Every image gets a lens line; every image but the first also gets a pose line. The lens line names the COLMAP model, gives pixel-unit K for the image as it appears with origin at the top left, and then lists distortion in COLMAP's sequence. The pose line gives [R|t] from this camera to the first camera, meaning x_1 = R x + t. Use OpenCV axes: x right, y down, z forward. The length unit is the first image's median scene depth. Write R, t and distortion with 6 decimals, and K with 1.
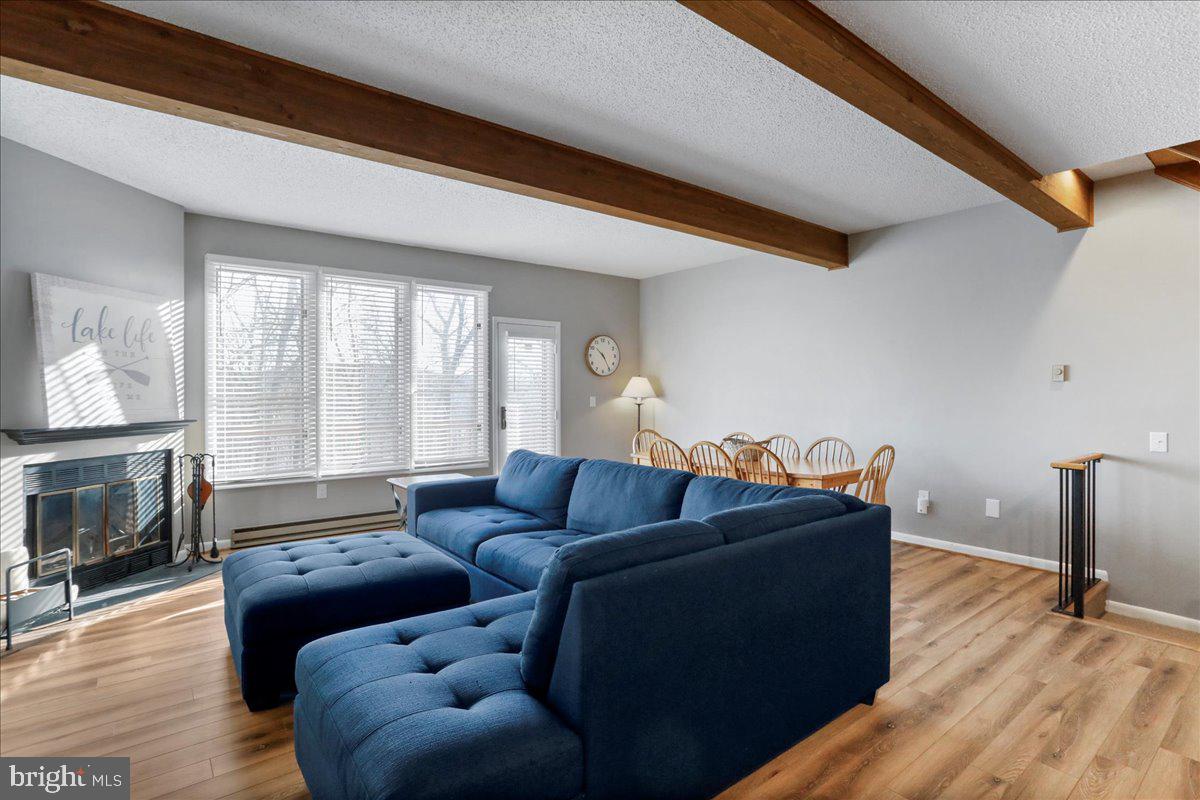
lens RADIAL K [[589.4, 0, 598.1], [0, 589.4, 391.8], [0, 0, 1]] dist [-0.063260, 0.034311]
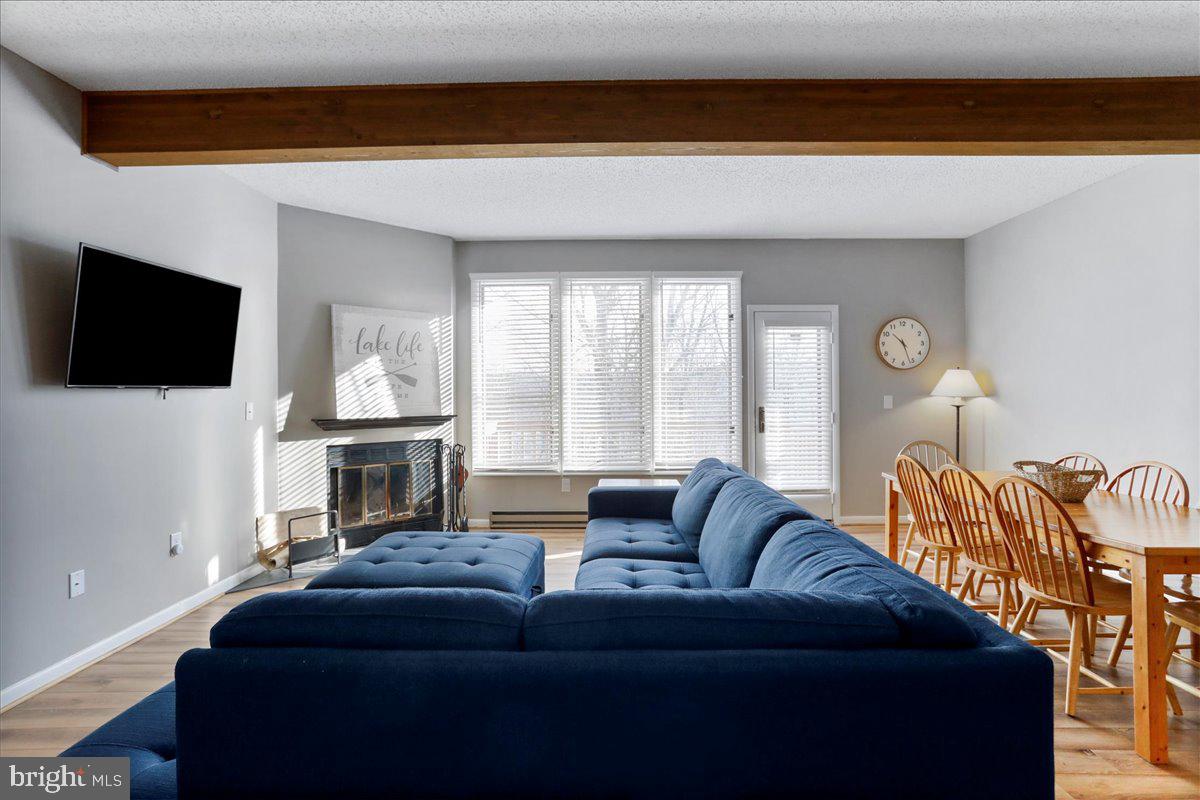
lens RADIAL K [[582.7, 0, 598.1], [0, 582.7, 393.6], [0, 0, 1]] dist [-0.066695, 0.034874]
pose [[0.778352, 0.000505, -0.627828, 0.271976], [0.003993, 0.999975, 0.005755, -0.000941], [0.627815, -0.006986, 0.778331, 0.251188]]
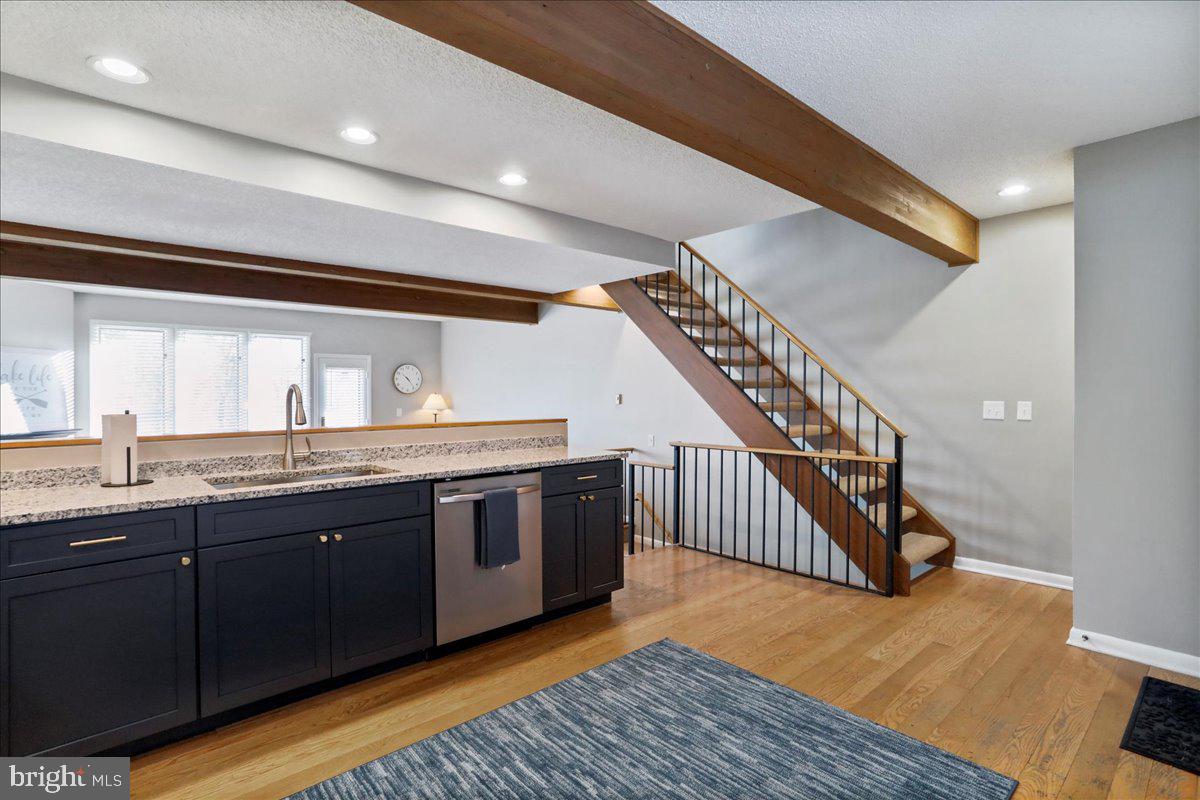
lens RADIAL K [[589.4, 0, 598.1], [0, 589.4, 391.8], [0, 0, 1]] dist [-0.063260, 0.034311]
pose [[0.997747, -0.000918, 0.067088, 0.573450], [0.001017, 0.999998, -0.001446, -0.046378], [-0.067087, 0.001511, 0.997746, -0.619169]]
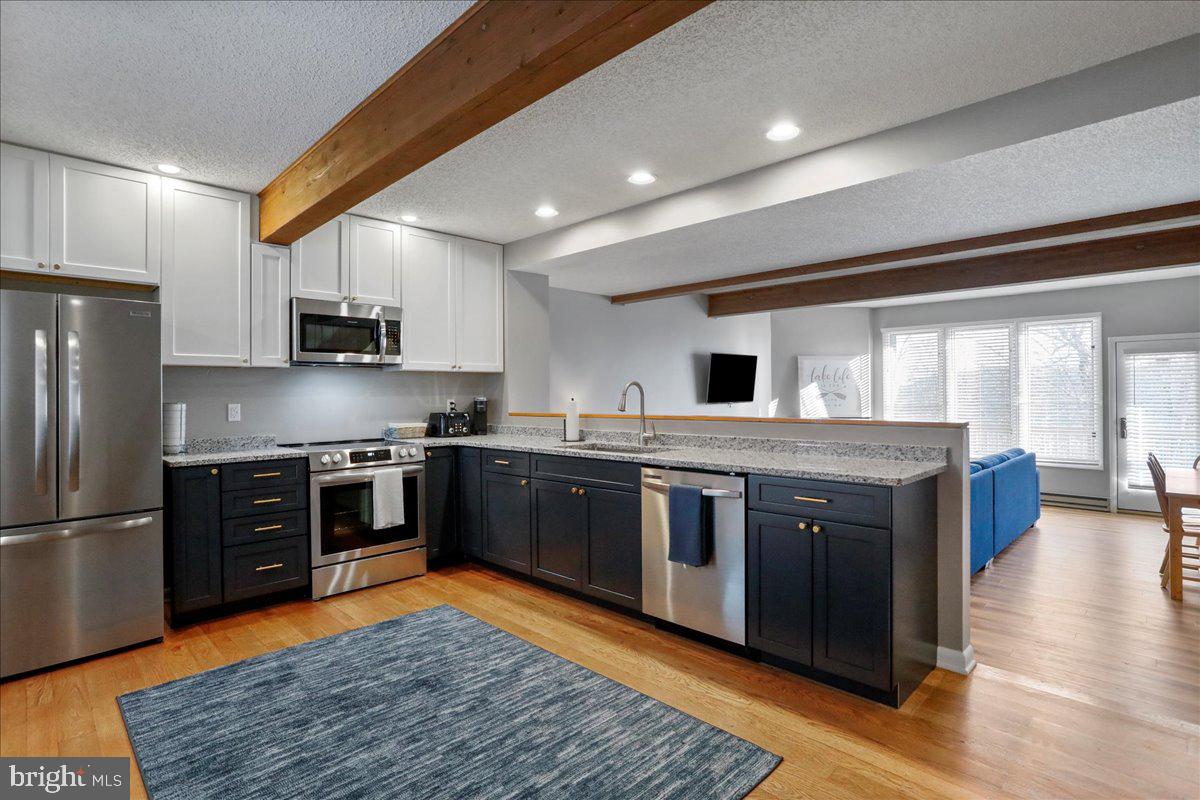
lens RADIAL K [[589.4, 0, 598.1], [0, 589.4, 391.8], [0, 0, 1]] dist [-0.063260, 0.034311]
pose [[0.123831, -0.002000, -0.992301, 1.105482], [0.005712, 0.999983, -0.001303, -0.039254], [0.992287, -0.005507, 0.123840, -0.147491]]
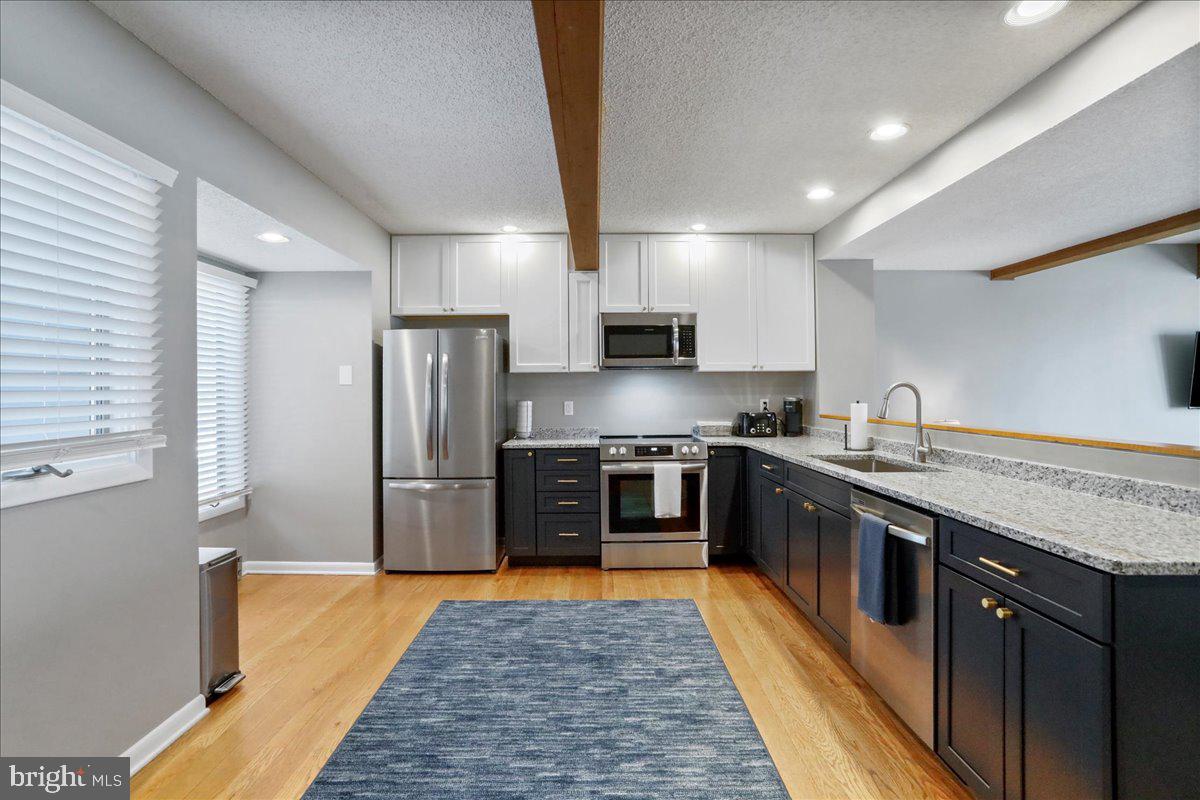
lens RADIAL K [[582.5, 0, 598.2], [0, 582.5, 386.1], [0, 0, 1]] dist [-0.066633, 0.032871]
pose [[-0.607877, 0.000206, -0.794032, 1.020695], [0.005592, 0.999976, -0.004021, -0.049298], [0.794012, -0.006885, -0.607863, 0.122785]]
